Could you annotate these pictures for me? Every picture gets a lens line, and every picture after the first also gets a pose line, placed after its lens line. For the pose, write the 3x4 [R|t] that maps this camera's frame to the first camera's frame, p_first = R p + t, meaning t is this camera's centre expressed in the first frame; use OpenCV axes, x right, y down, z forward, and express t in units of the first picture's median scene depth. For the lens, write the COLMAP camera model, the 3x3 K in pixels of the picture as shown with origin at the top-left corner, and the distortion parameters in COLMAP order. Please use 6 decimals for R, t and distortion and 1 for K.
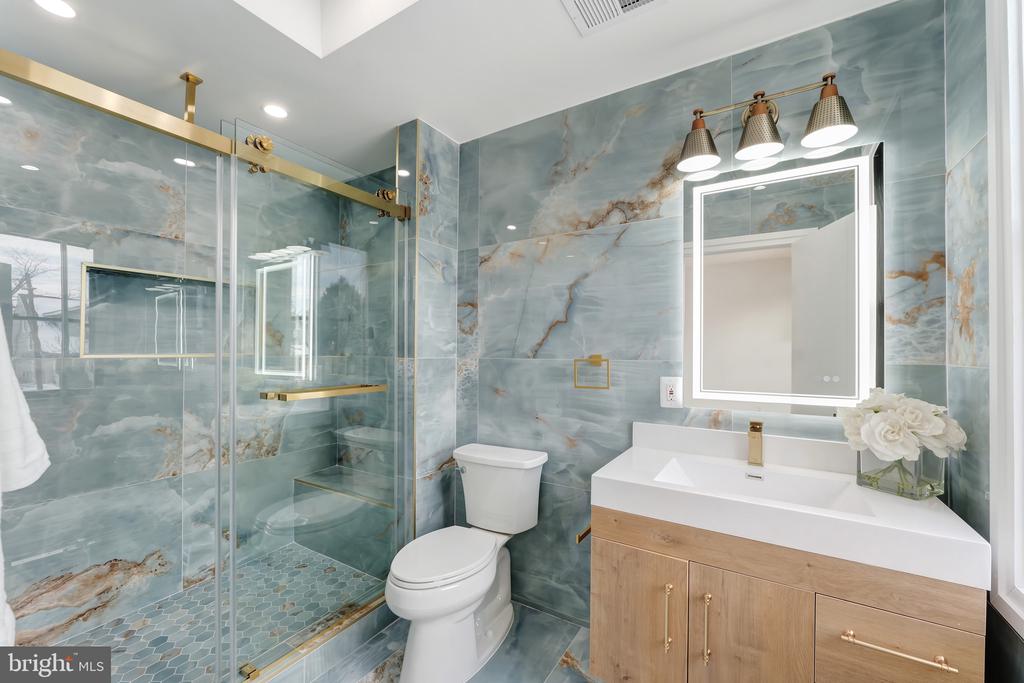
lens RADIAL K [[417.8, 0, 516.4], [0, 417.8, 342.8], [0, 0, 1]] dist [0.000585, -0.000841]
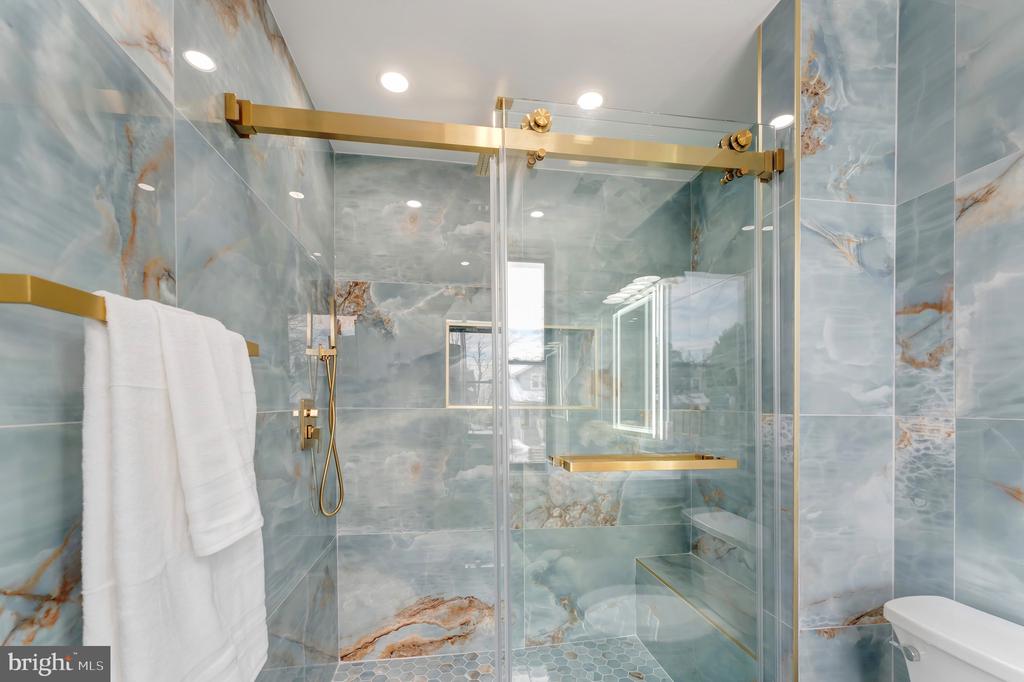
lens RADIAL K [[417.8, 0, 525.1], [0, 417.8, 402.2], [0, 0, 1]] dist [0.000585, -0.000841]
pose [[0.629373, -0.003241, -0.777097, -0.032520], [0.012356, 0.999907, 0.005836, 0.011462], [0.777005, -0.013275, 0.629354, 0.347476]]
